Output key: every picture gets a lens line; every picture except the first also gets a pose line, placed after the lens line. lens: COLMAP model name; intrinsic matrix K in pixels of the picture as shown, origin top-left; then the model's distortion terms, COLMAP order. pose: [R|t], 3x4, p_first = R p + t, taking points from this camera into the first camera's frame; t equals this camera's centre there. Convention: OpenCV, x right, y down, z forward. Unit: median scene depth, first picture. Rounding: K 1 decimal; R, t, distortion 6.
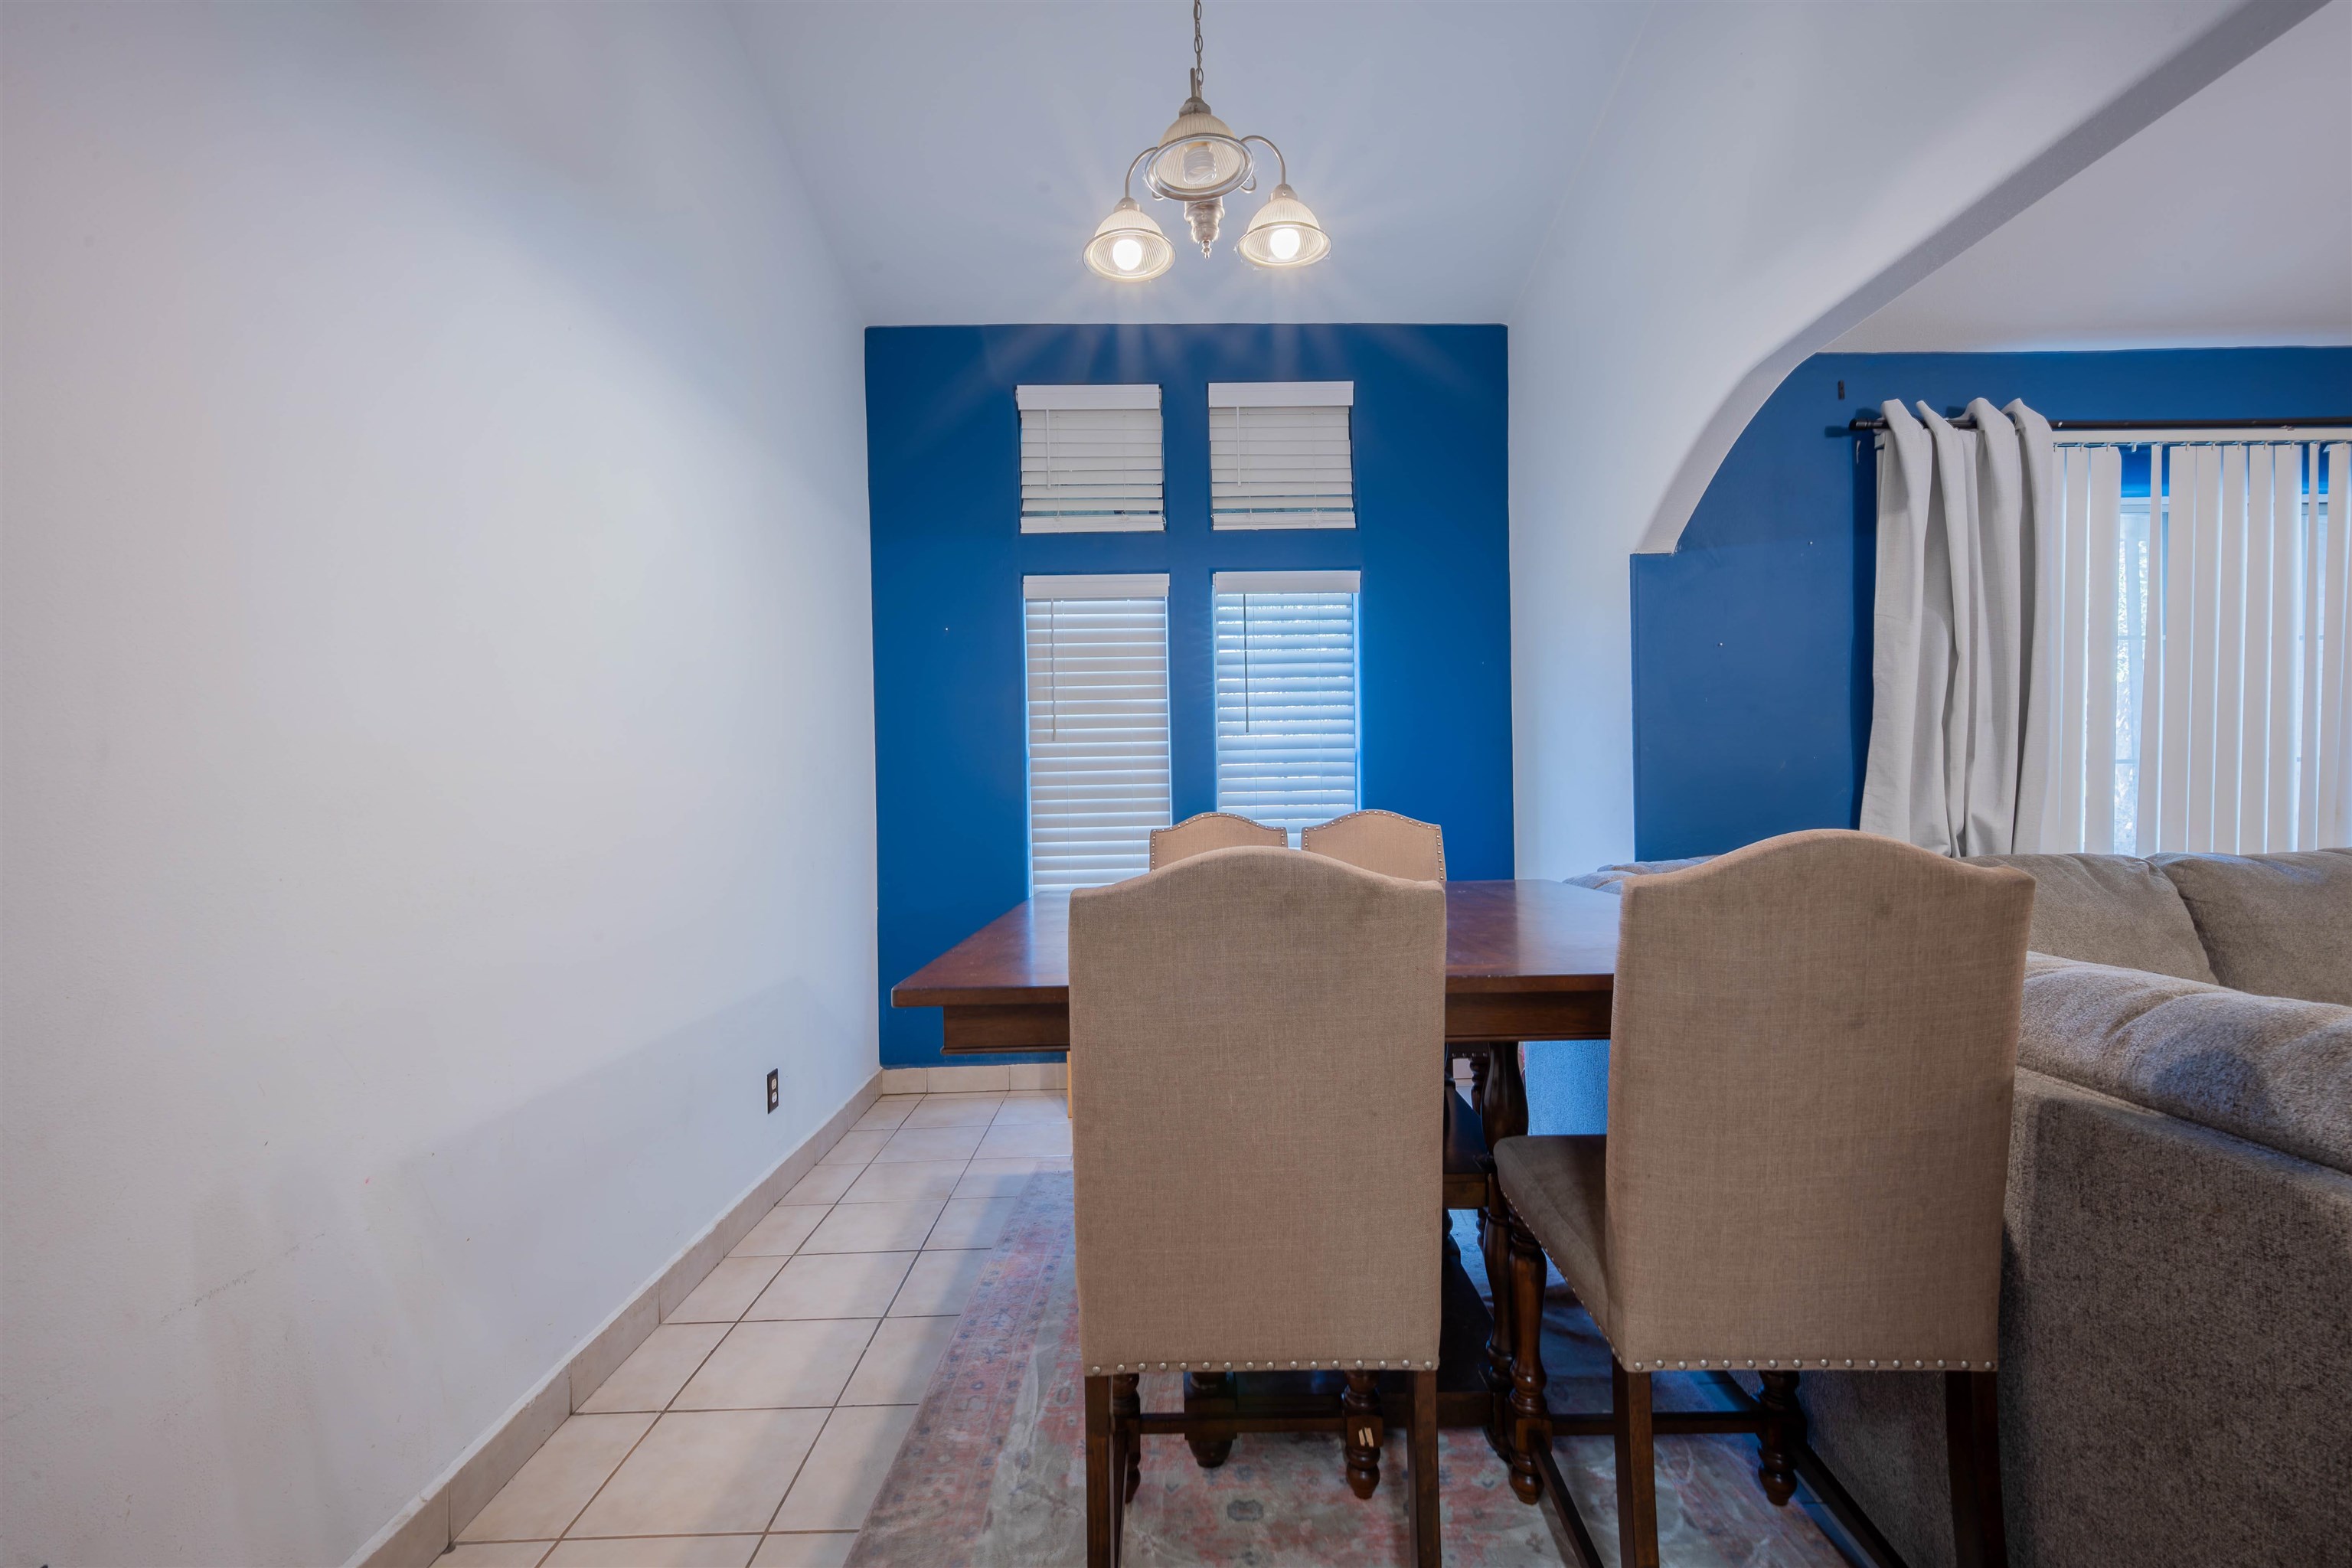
lens RADIAL K [[991.4, 0, 1177.3], [0, 991.4, 801.3], [0, 0, 1]] dist [0.002329, 0.000759]
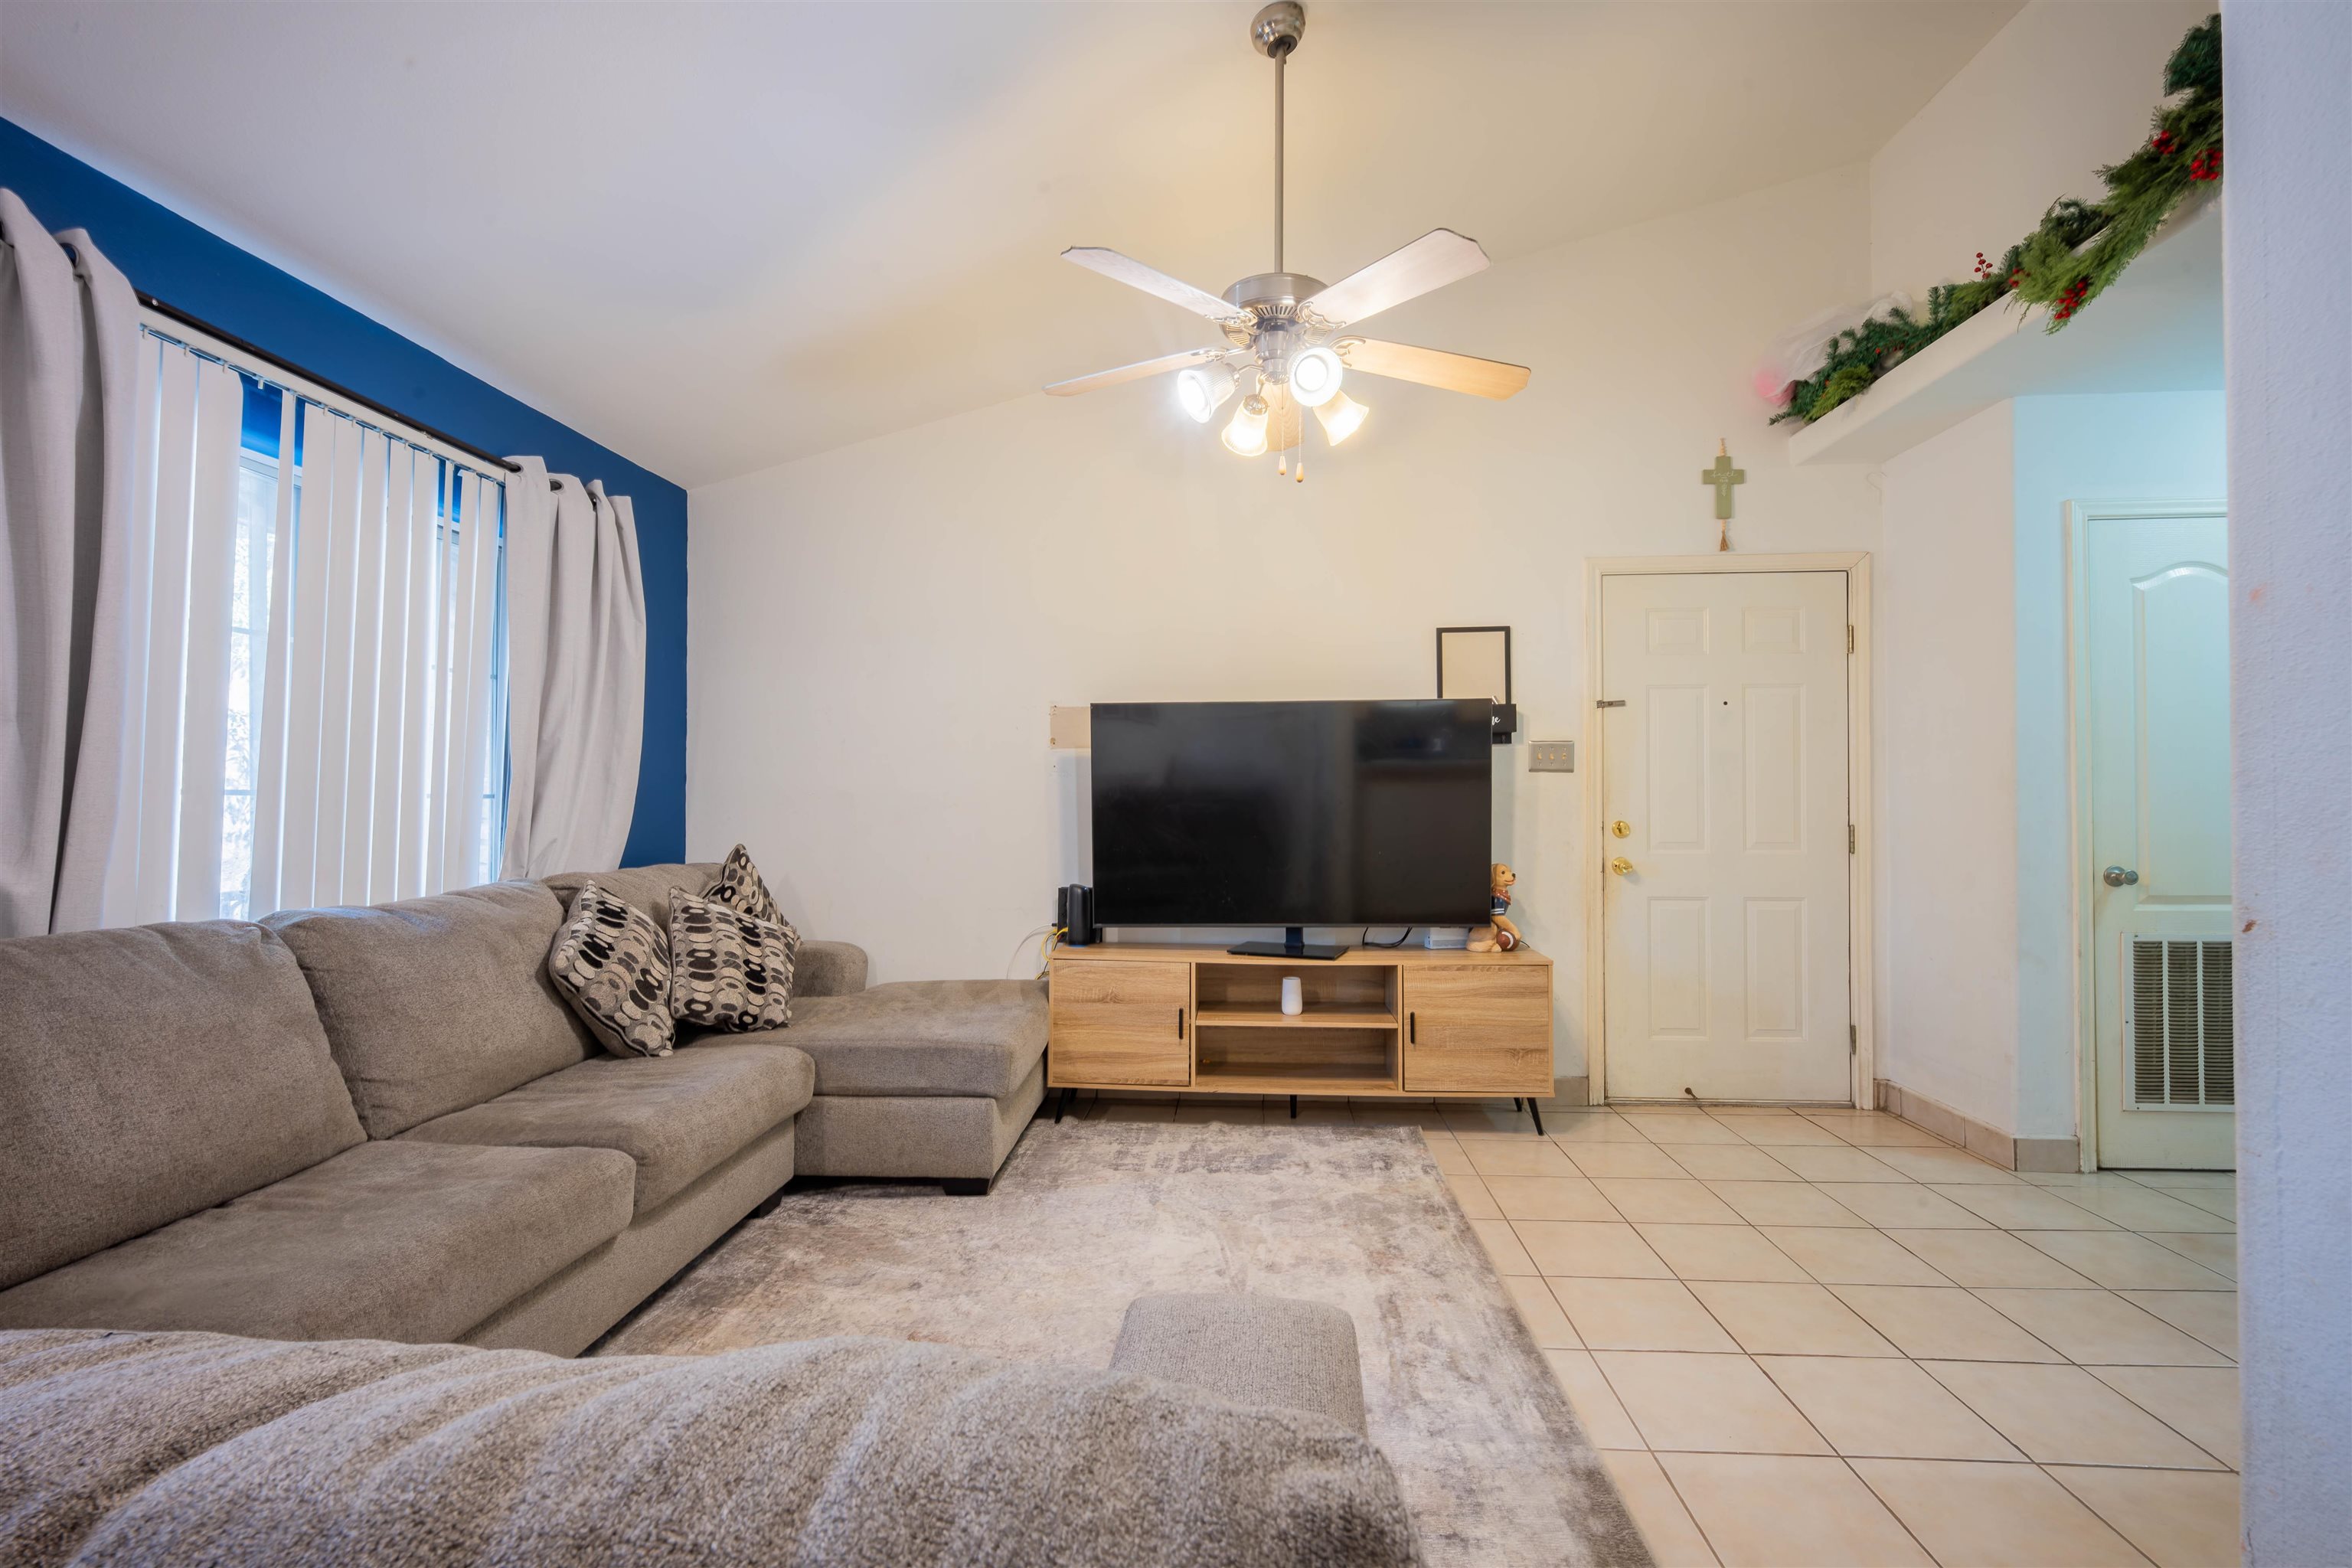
lens RADIAL K [[998.1, 0, 1203.1], [0, 998.1, 772.4], [0, 0, 1]] dist [-0.000058, 0.000191]
pose [[0.063393, 0.050031, 0.996734, 0.253241], [0.016312, 0.998557, -0.051160, -0.005314], [-0.997855, 0.019502, 0.062486, 0.229709]]
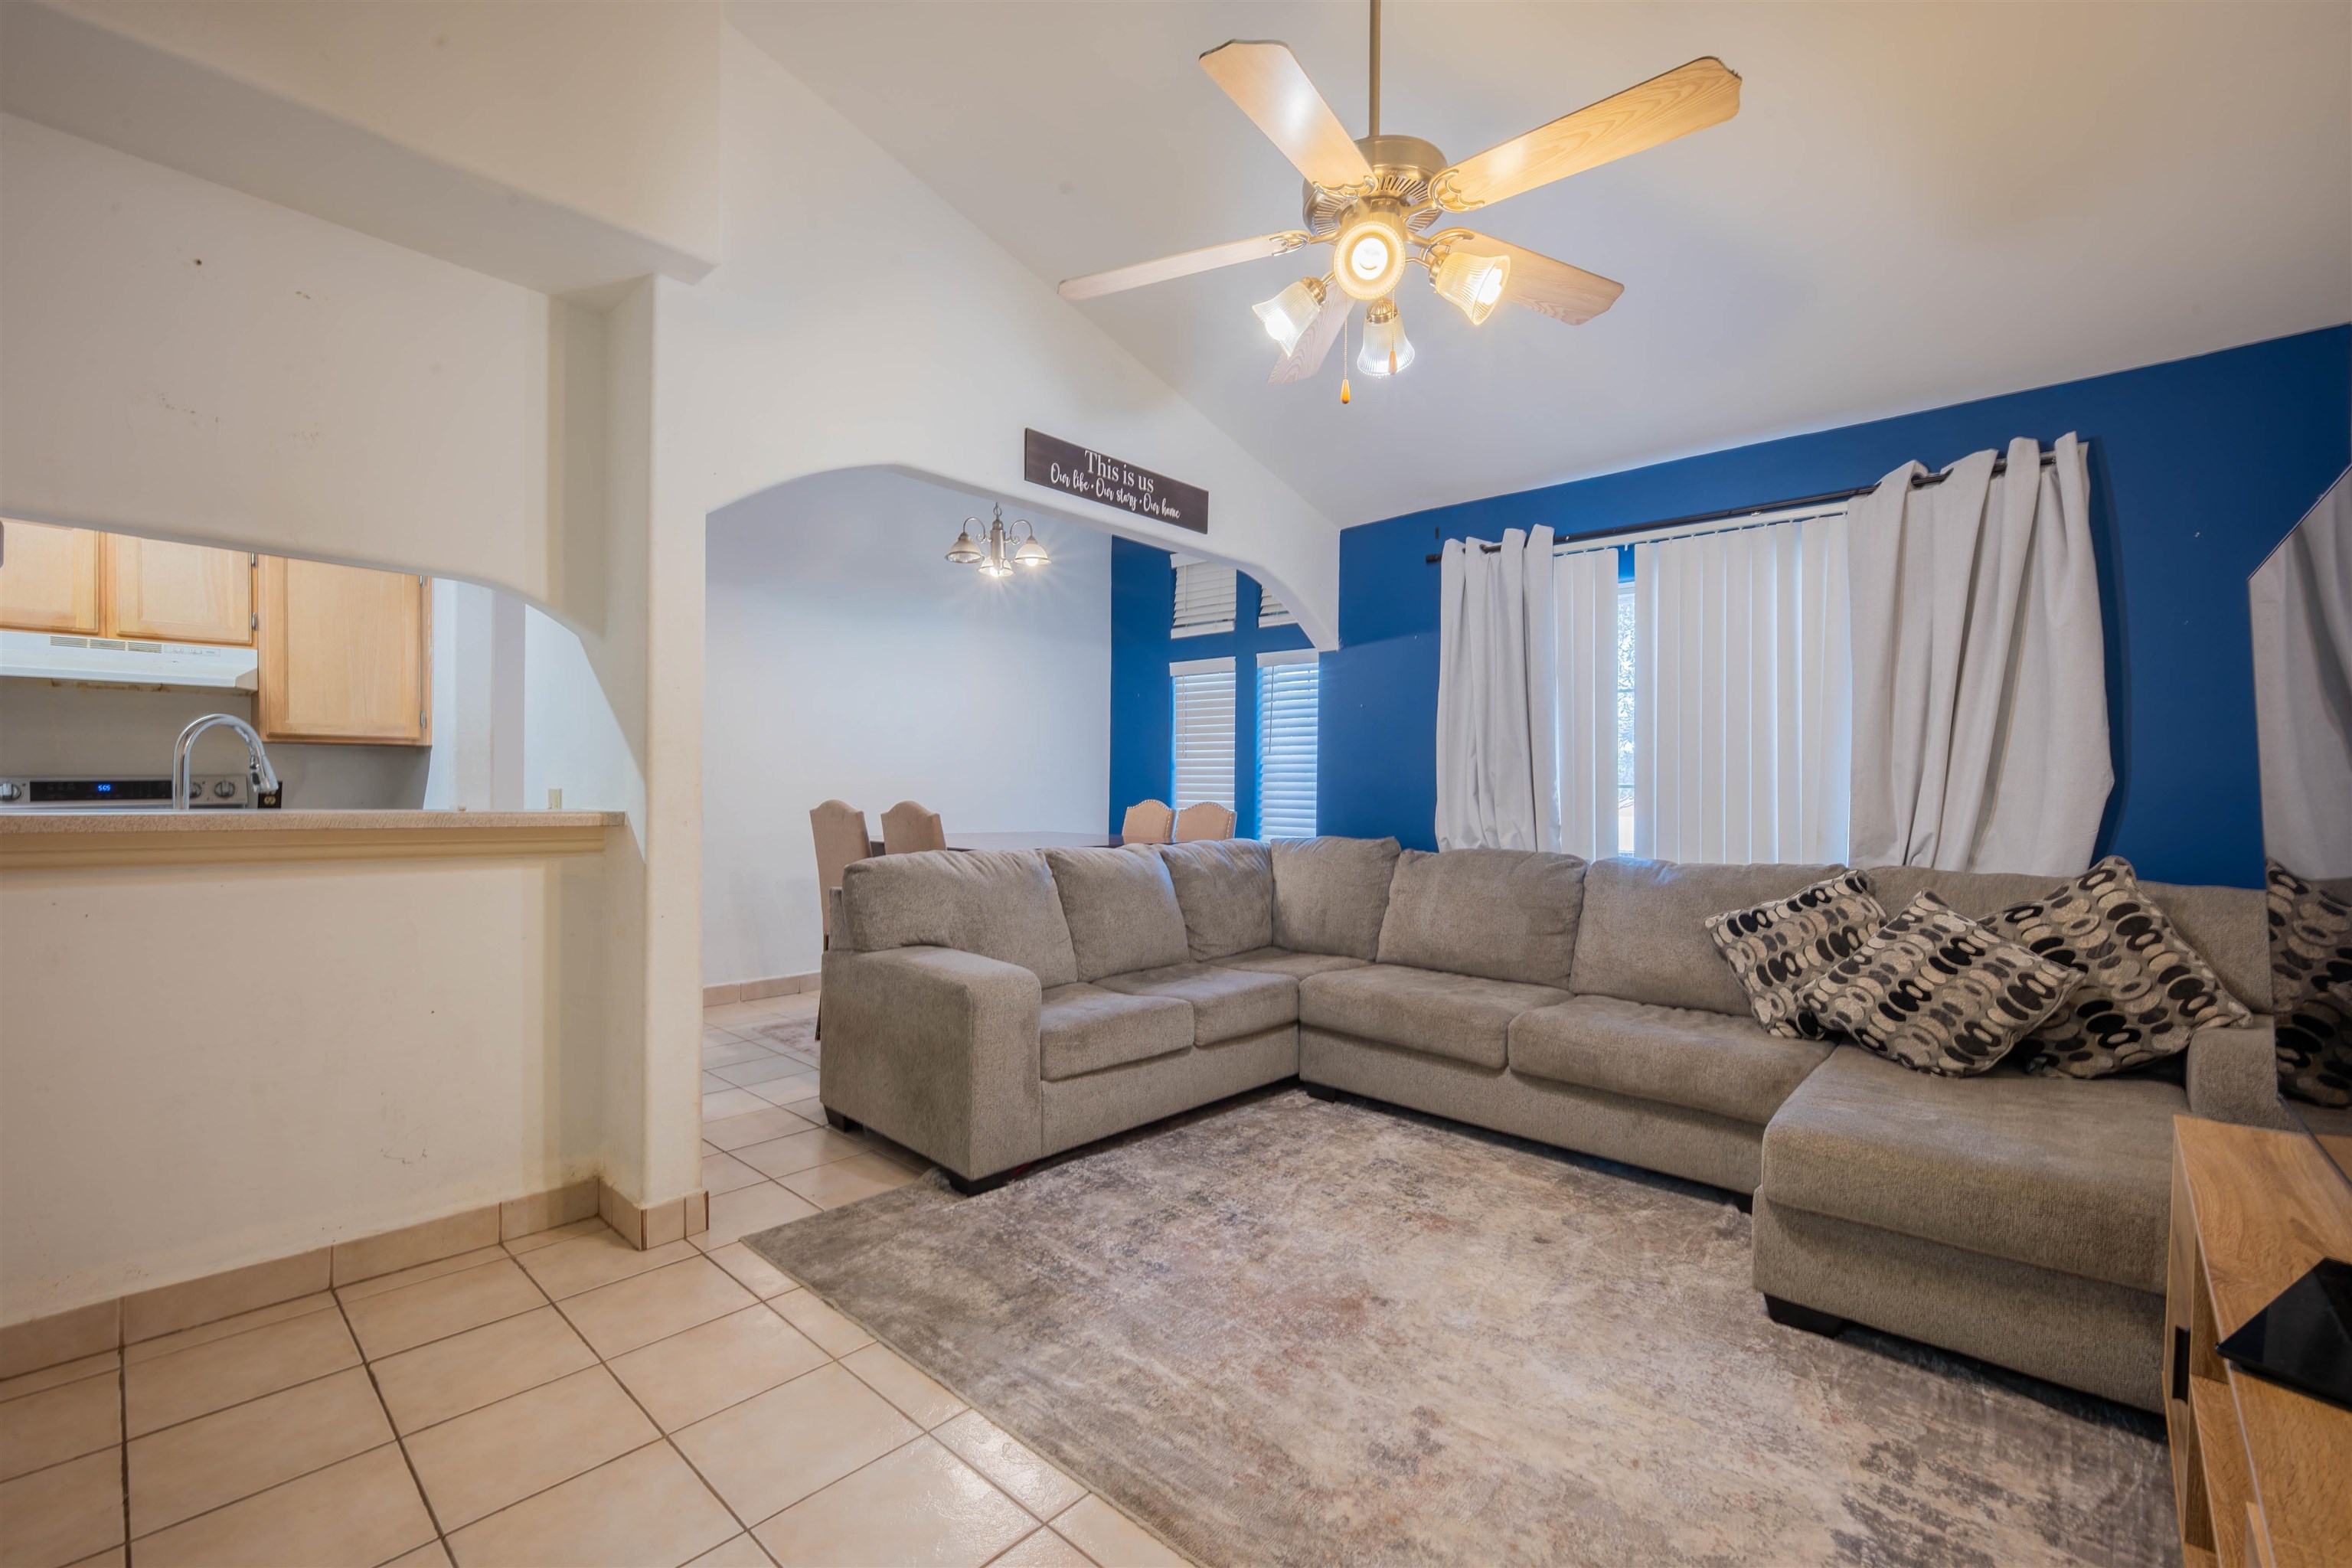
lens RADIAL K [[989.0, 0, 1163.1], [0, 989.0, 777.1], [0, 0, 1]] dist [0.002295, -0.005144]
pose [[0.714944, 0.023457, -0.698788, 1.414510], [-0.034976, 0.999386, -0.002237, -0.028795], [0.698306, 0.026040, 0.715326, -0.339376]]
